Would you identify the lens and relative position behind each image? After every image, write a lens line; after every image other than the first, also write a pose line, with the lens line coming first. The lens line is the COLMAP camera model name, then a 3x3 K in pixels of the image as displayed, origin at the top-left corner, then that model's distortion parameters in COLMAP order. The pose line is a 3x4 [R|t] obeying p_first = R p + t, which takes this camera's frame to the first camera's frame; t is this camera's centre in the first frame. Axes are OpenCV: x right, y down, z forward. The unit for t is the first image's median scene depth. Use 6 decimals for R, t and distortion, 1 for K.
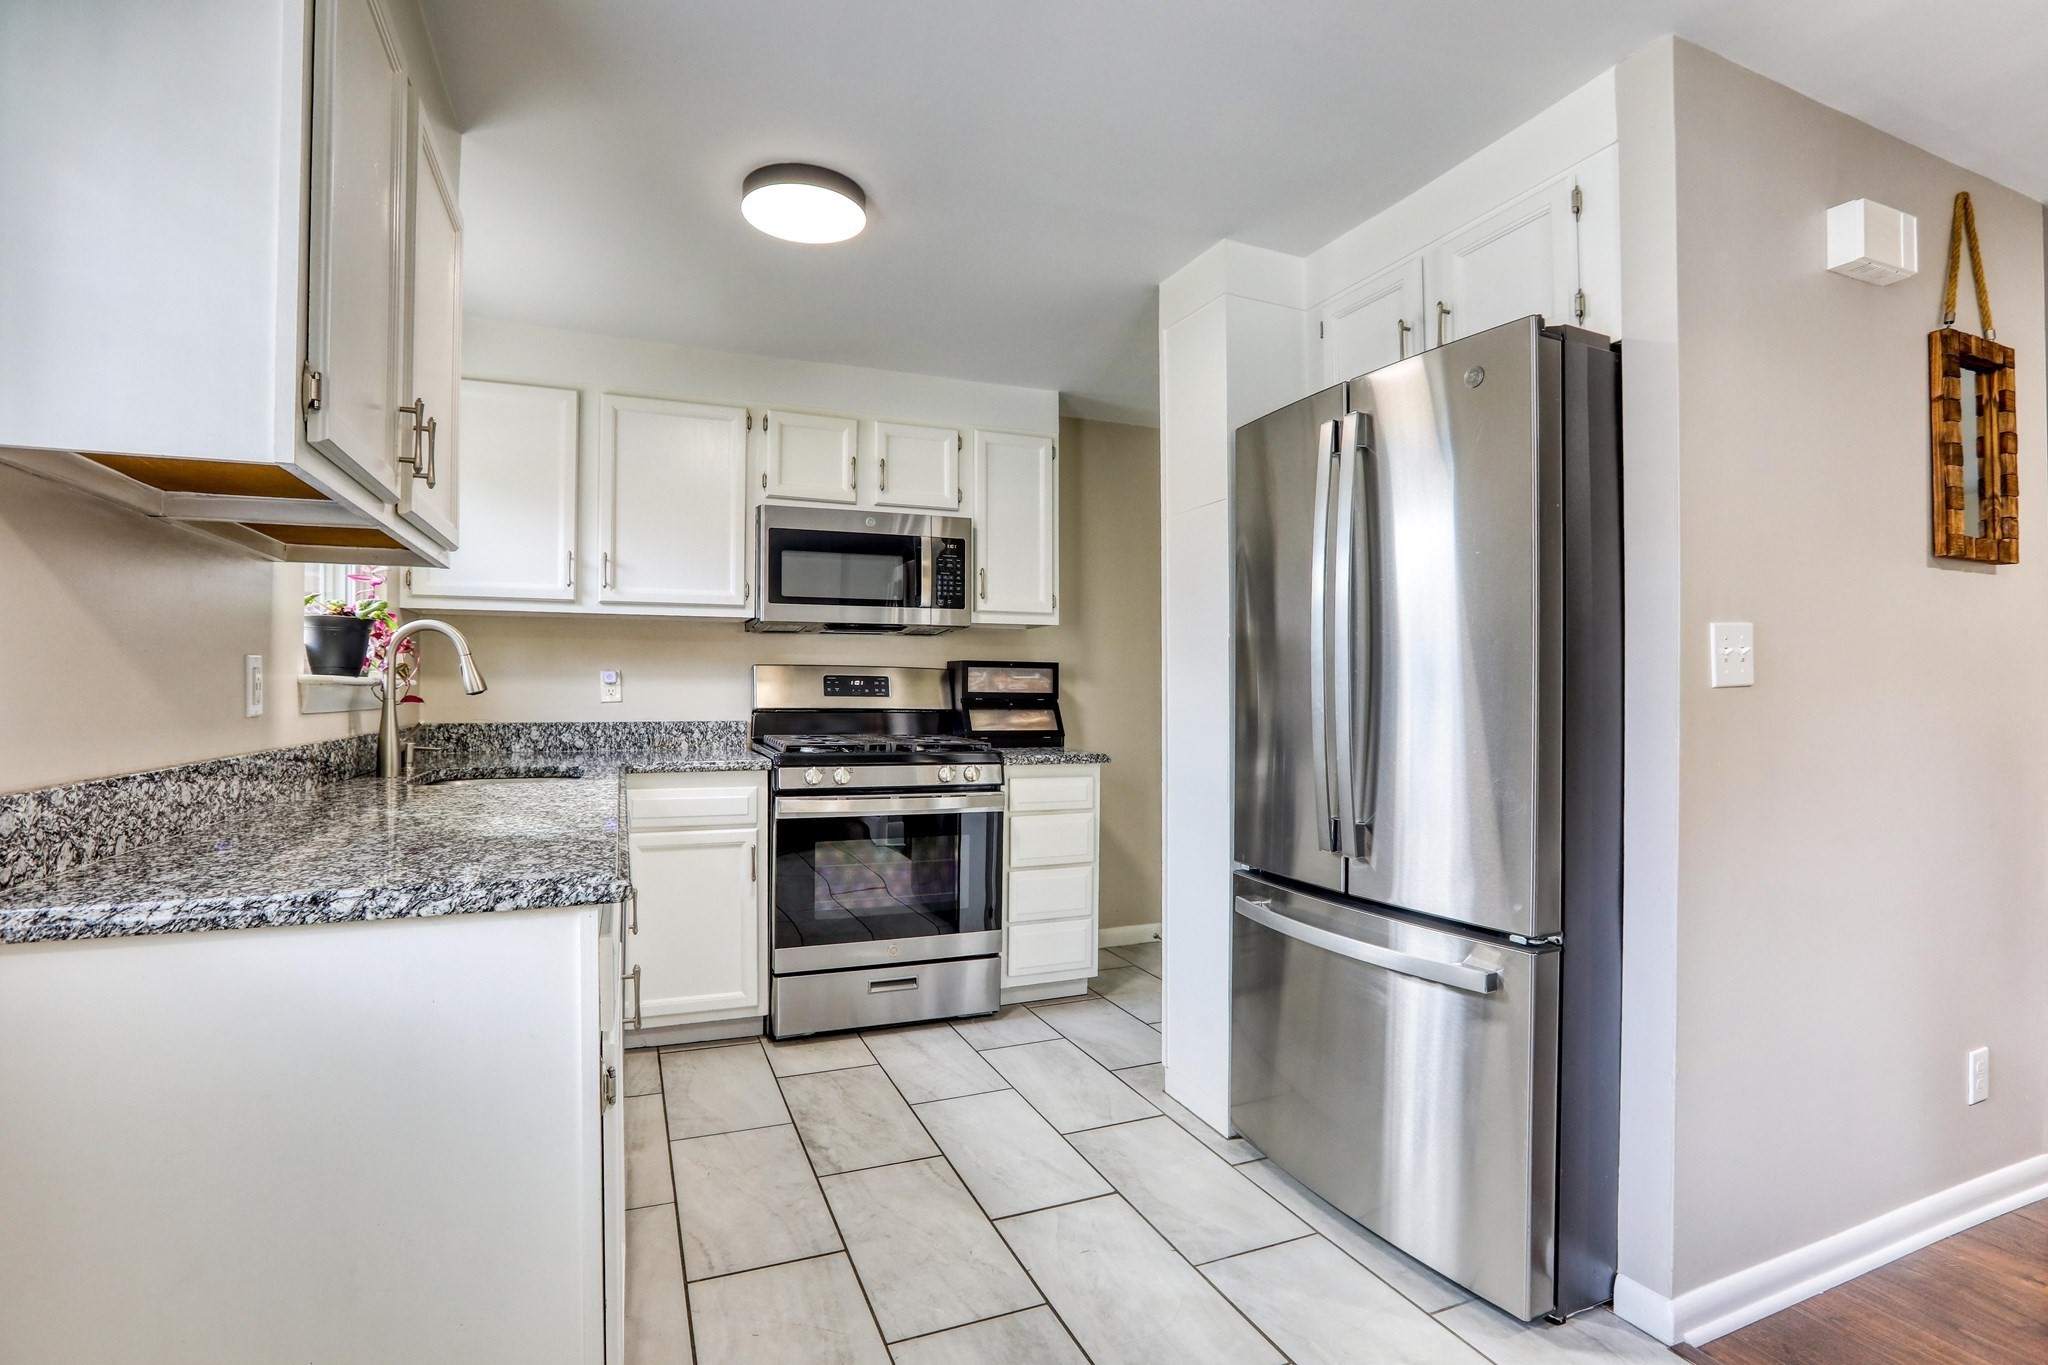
lens RADIAL K [[965.8, 0, 1014.3], [0, 965.8, 685.1], [0, 0, 1]] dist [-0.060209, 0.024755]
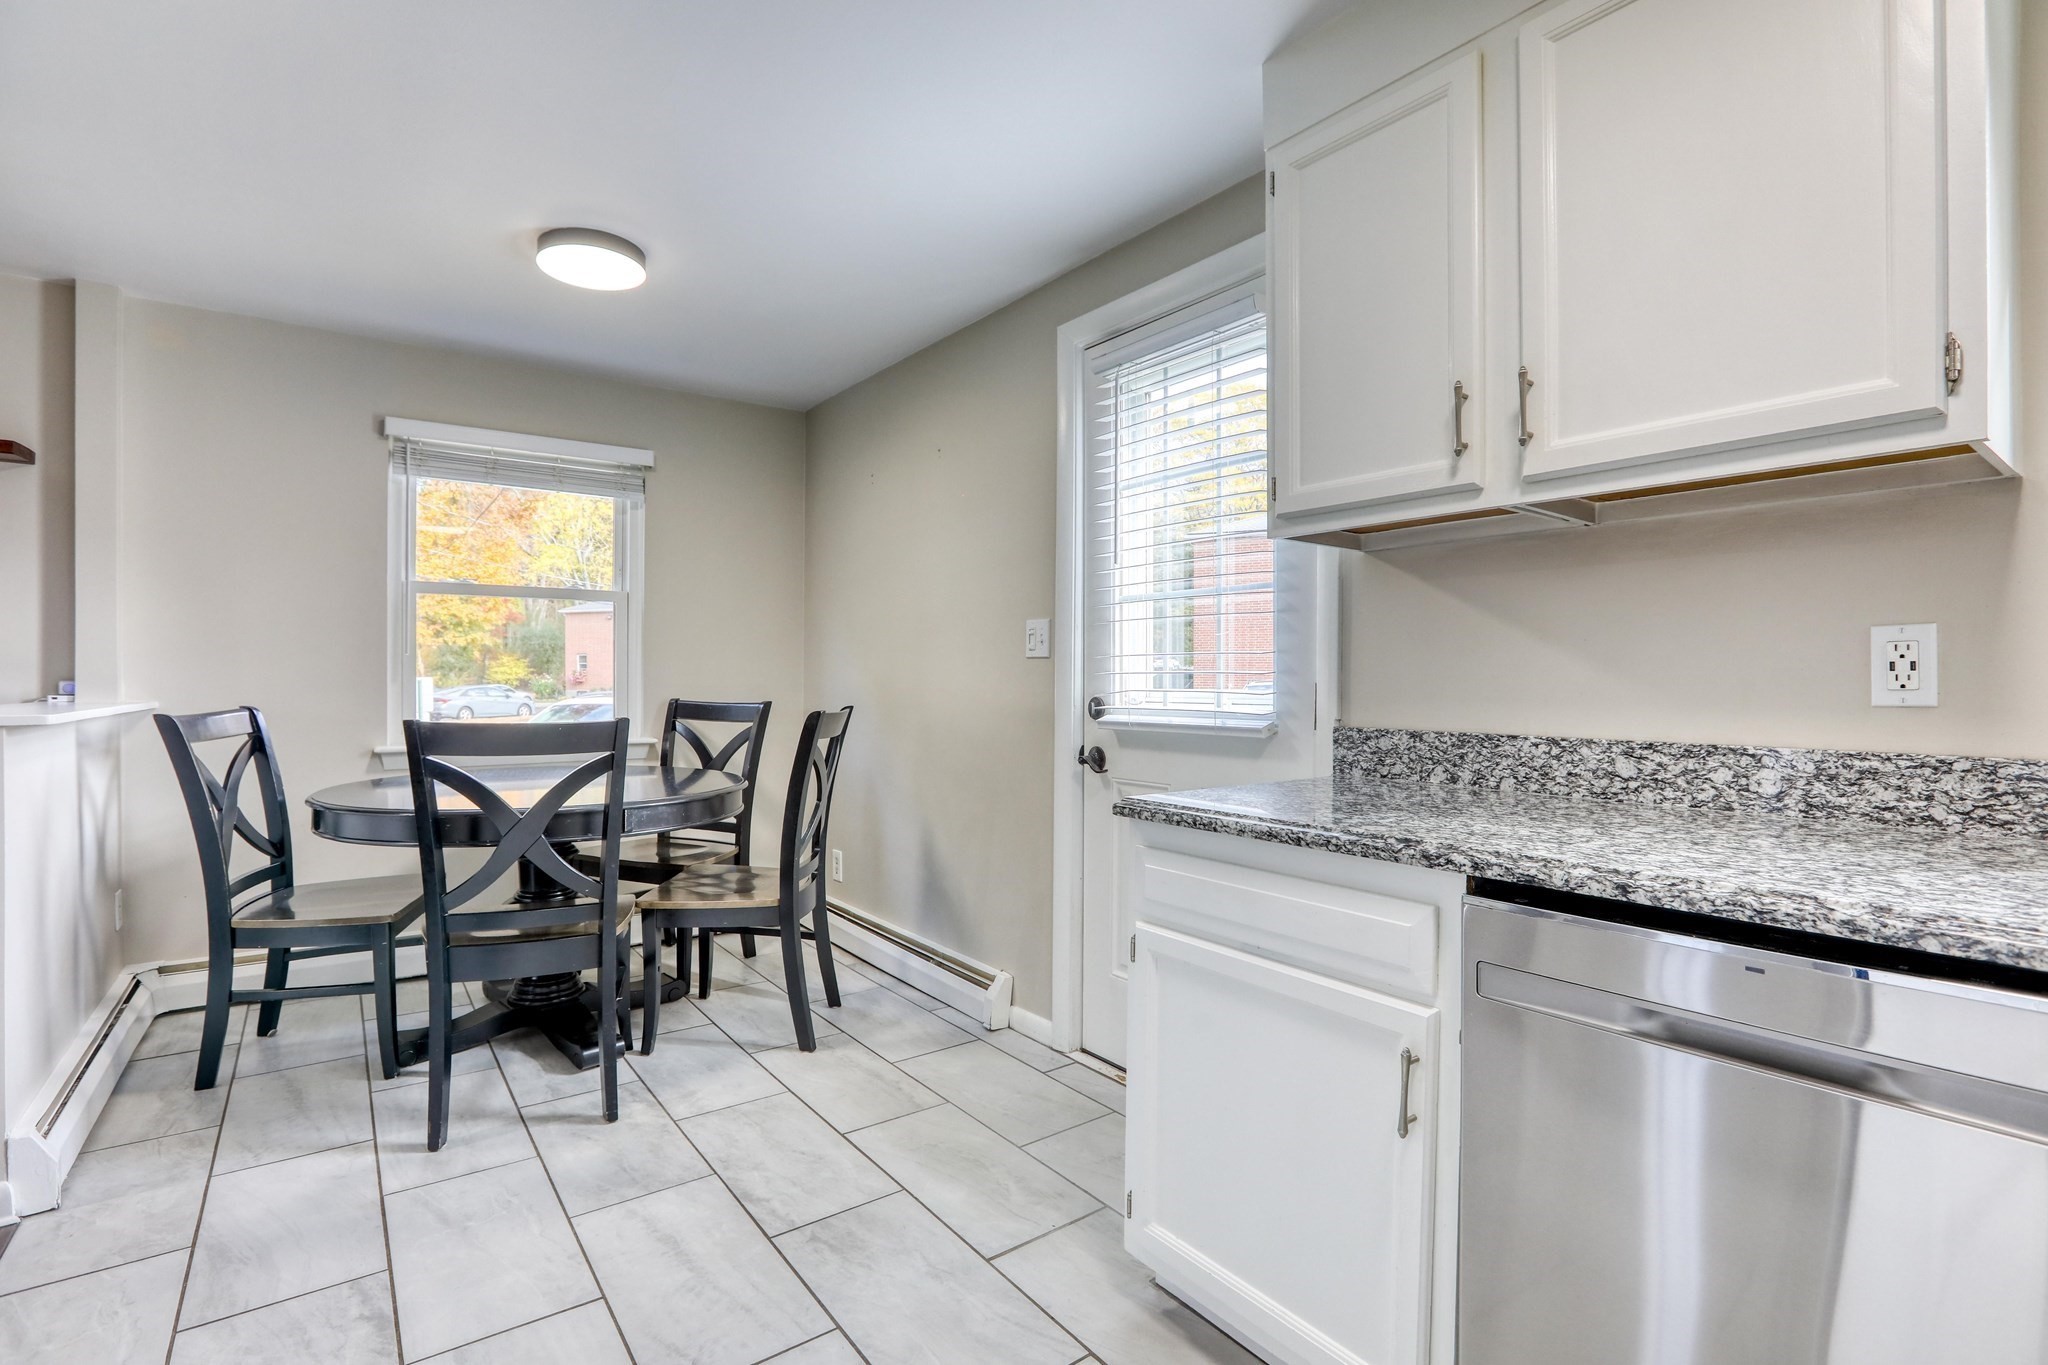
lens RADIAL K [[965.8, 0, 1014.3], [0, 965.8, 685.1], [0, 0, 1]] dist [-0.060209, 0.024755]
pose [[-0.970863, -0.002858, -0.239618, 0.033140], [-0.003182, 0.999994, 0.000963, 0.010134], [0.239613, 0.001697, -0.970867, 0.861313]]
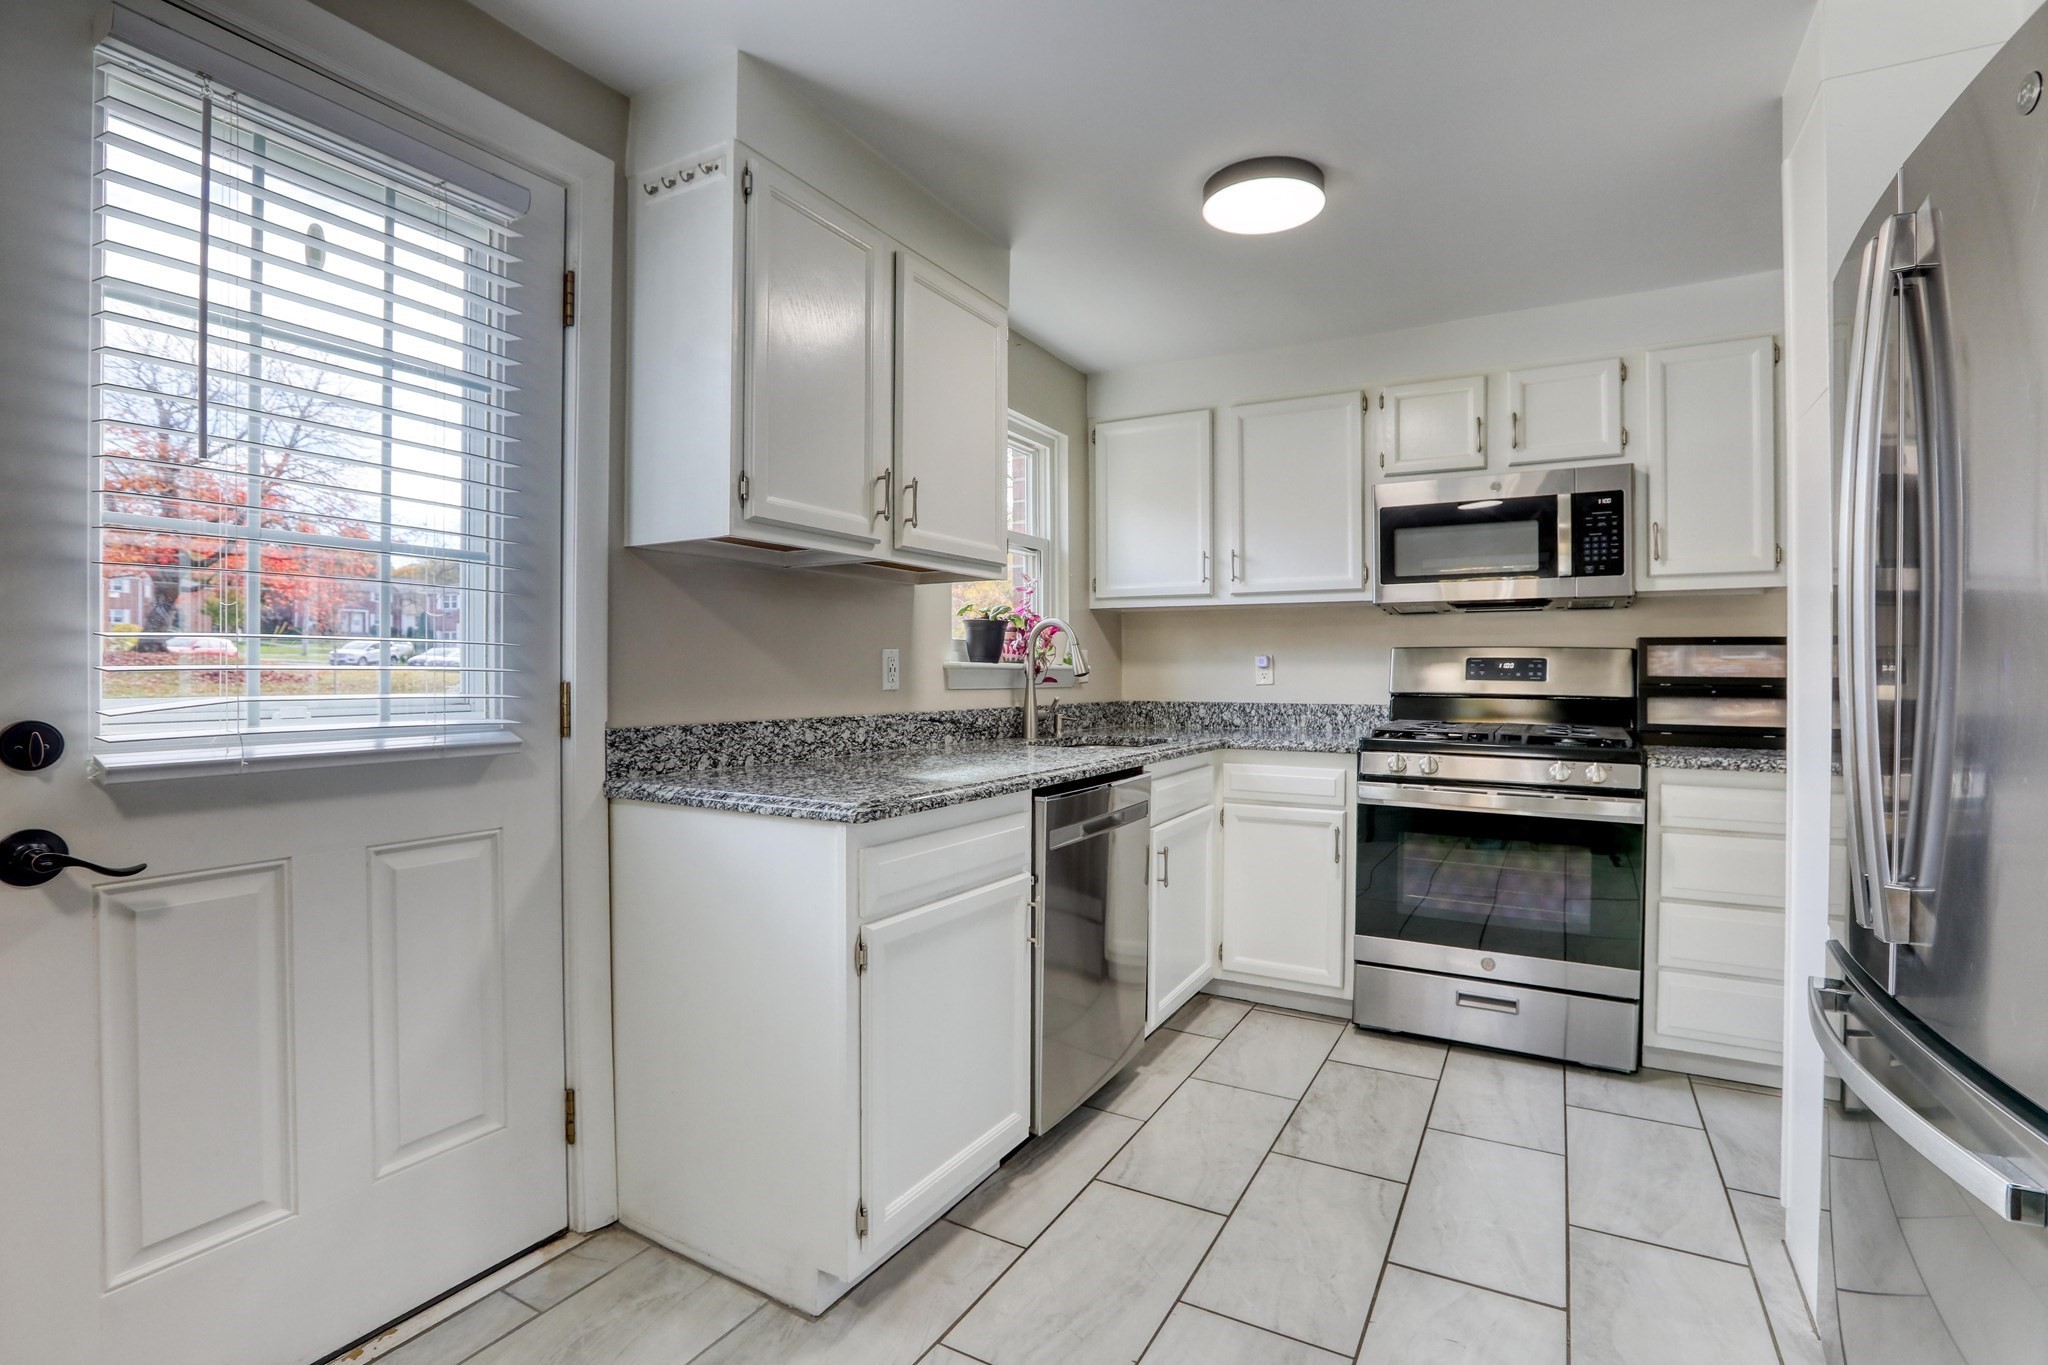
lens RADIAL K [[962.3, 0, 1026.5], [0, 962.3, 676.6], [0, 0, 1]] dist [-0.061938, 0.023506]
pose [[0.618642, 0.001660, -0.785671, 0.297499], [0.002752, 0.999987, 0.004280, 0.003415], [0.785668, -0.004810, 0.618629, 0.120033]]
